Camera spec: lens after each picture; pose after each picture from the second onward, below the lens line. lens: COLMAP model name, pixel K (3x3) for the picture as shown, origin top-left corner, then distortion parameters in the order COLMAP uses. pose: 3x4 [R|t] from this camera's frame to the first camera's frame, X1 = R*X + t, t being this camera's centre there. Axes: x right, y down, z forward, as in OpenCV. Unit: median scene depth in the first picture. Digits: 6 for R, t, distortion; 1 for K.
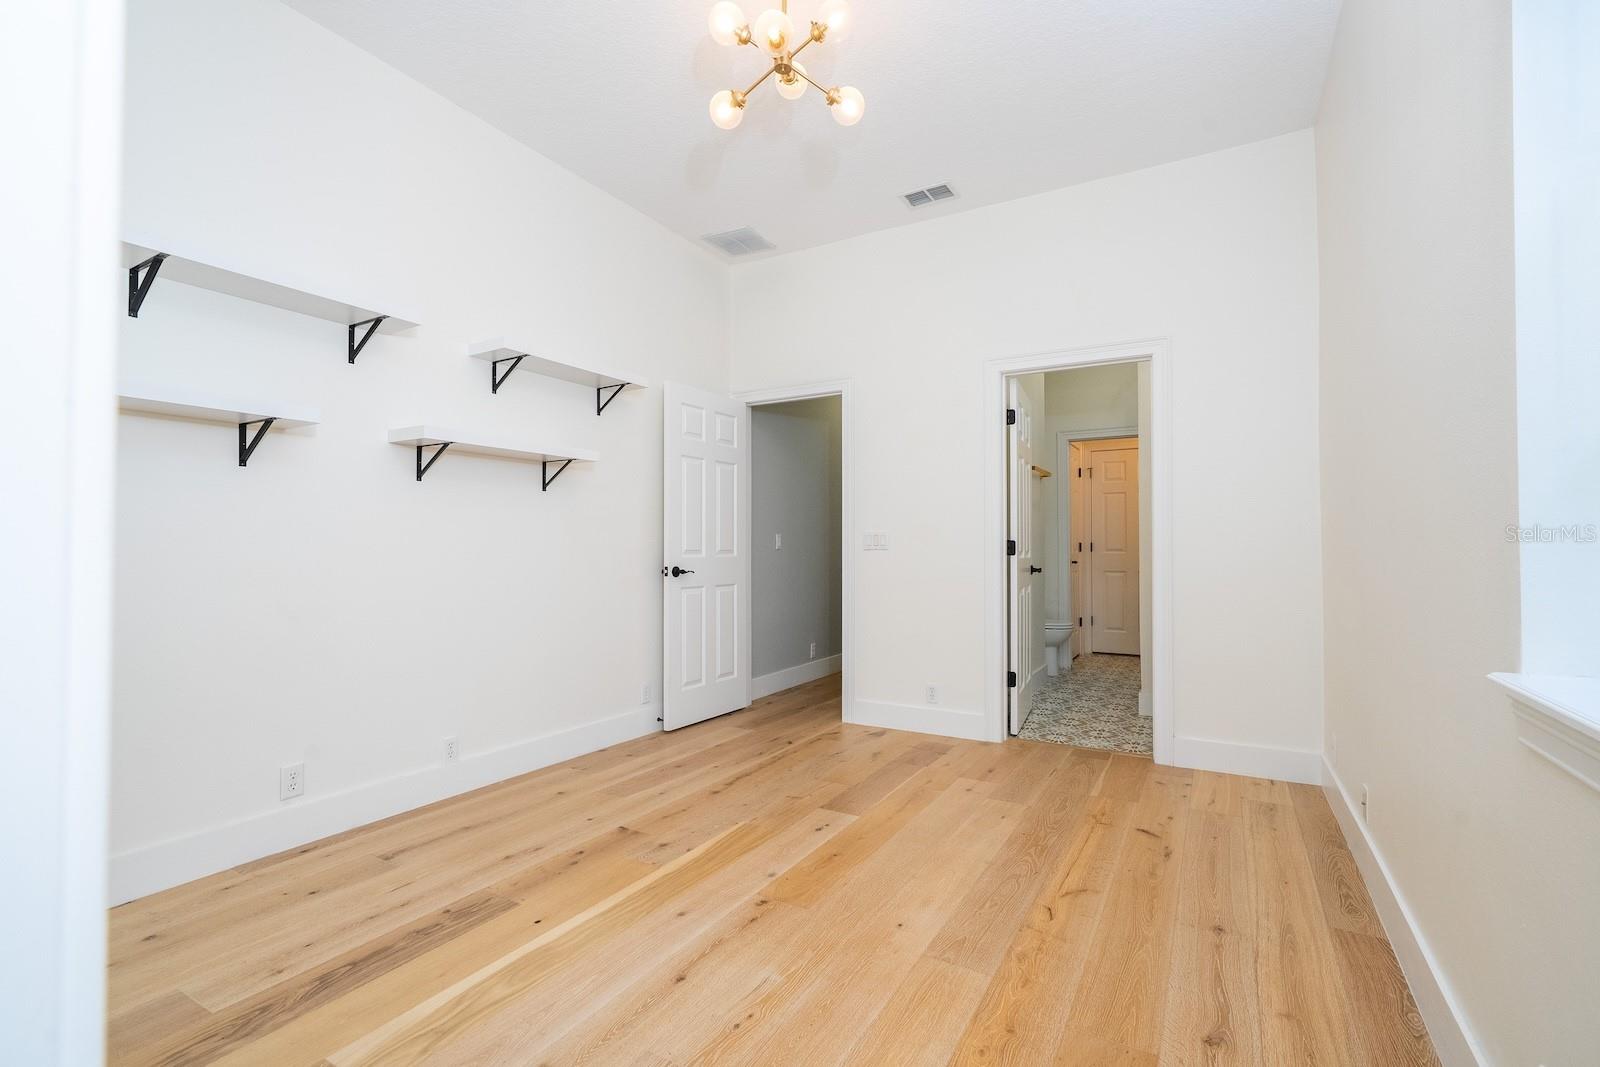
lens RADIAL K [[720.3, 0, 799.9], [0, 720.3, 534.6], [0, 0, 1]] dist [-0.004057, 0.001283]
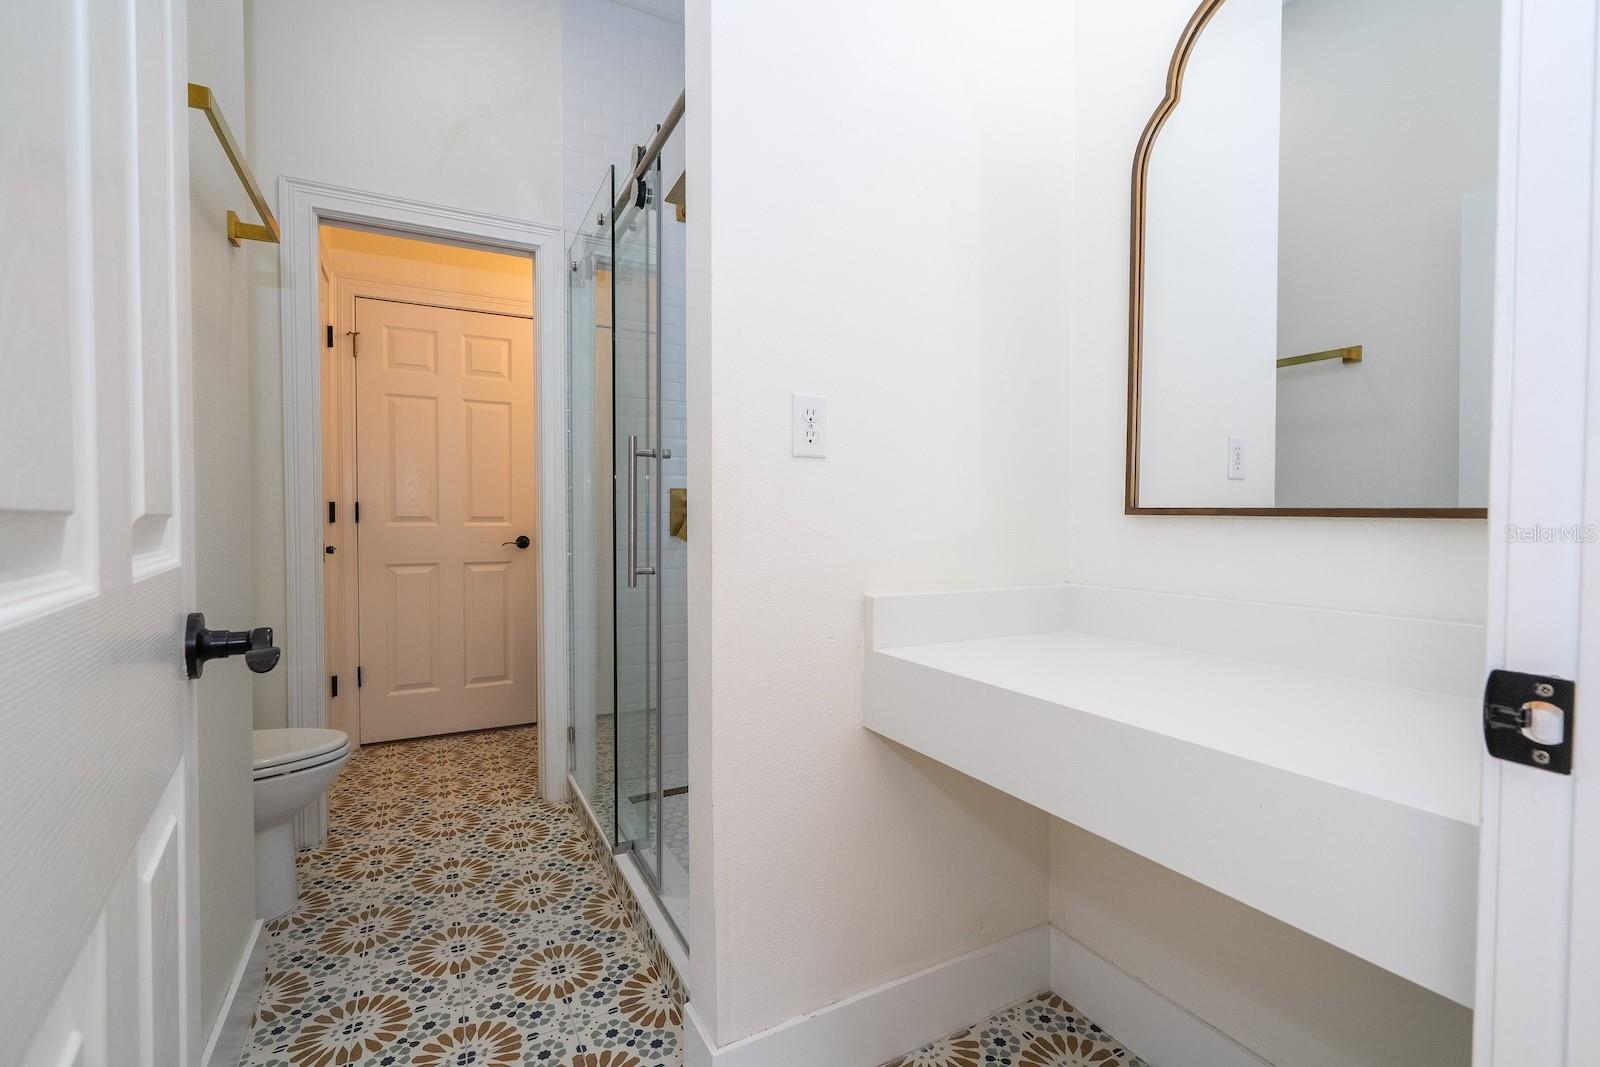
lens RADIAL K [[720.3, 0, 805.7], [0, 720.3, 532.6], [0, 0, 1]] dist [-0.004057, 0.001283]
pose [[0.520943, -0.013655, 0.853482, 0.176404], [-0.017172, 0.999502, 0.026473, 0.013485], [-0.853419, -0.028447, 0.520449, 0.549925]]
